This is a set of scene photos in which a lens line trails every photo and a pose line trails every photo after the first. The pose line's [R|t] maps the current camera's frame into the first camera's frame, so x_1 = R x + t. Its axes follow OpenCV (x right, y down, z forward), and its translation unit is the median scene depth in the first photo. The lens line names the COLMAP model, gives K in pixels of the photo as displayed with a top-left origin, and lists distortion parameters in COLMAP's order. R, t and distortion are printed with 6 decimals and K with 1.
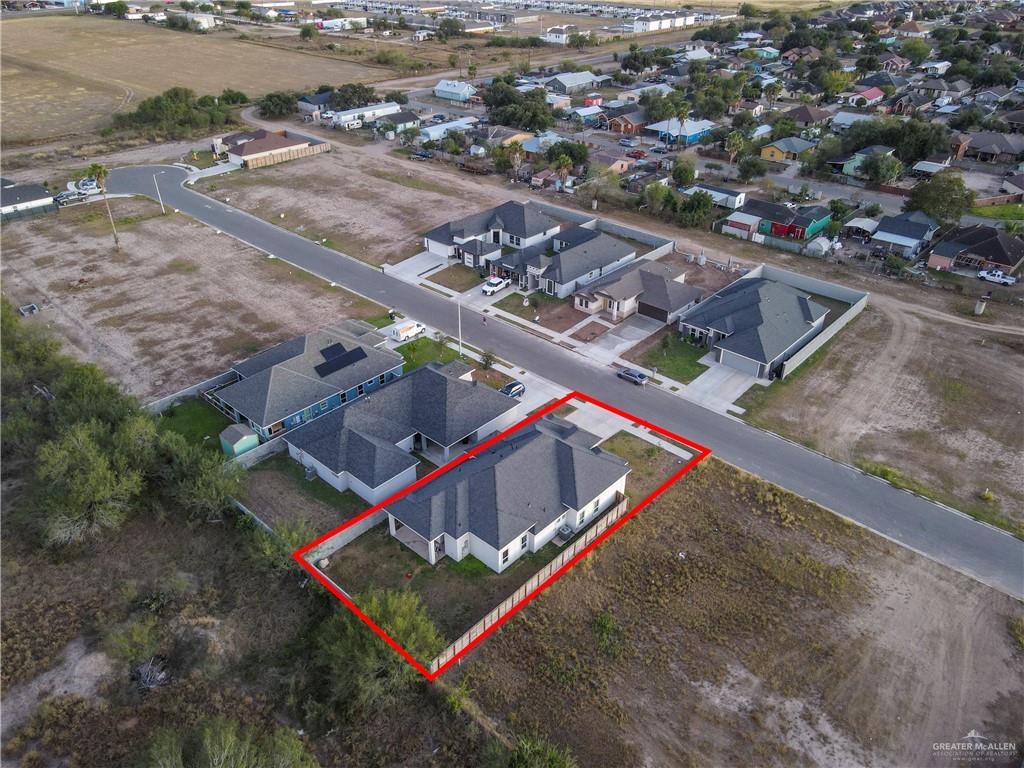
lens RADIAL K [[746.5, 0, 512.0], [0, 746.5, 384.0], [0, 0, 1]] dist [0.003192, 0.034230]
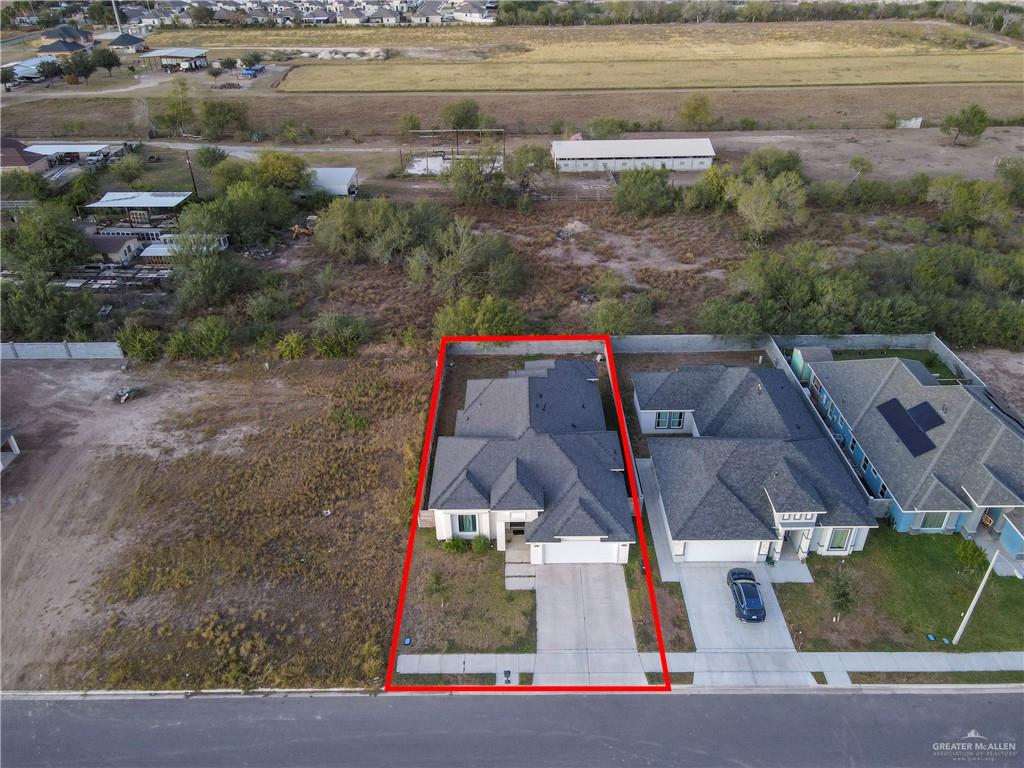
lens RADIAL K [[746.5, 0, 512.0], [0, 746.5, 384.0], [0, 0, 1]] dist [0.003192, 0.034230]
pose [[-0.739832, 0.361219, -0.567599, 0.289387], [-0.344797, 0.520870, 0.780903, -0.333434], [0.577722, 0.773444, -0.260809, 0.712405]]
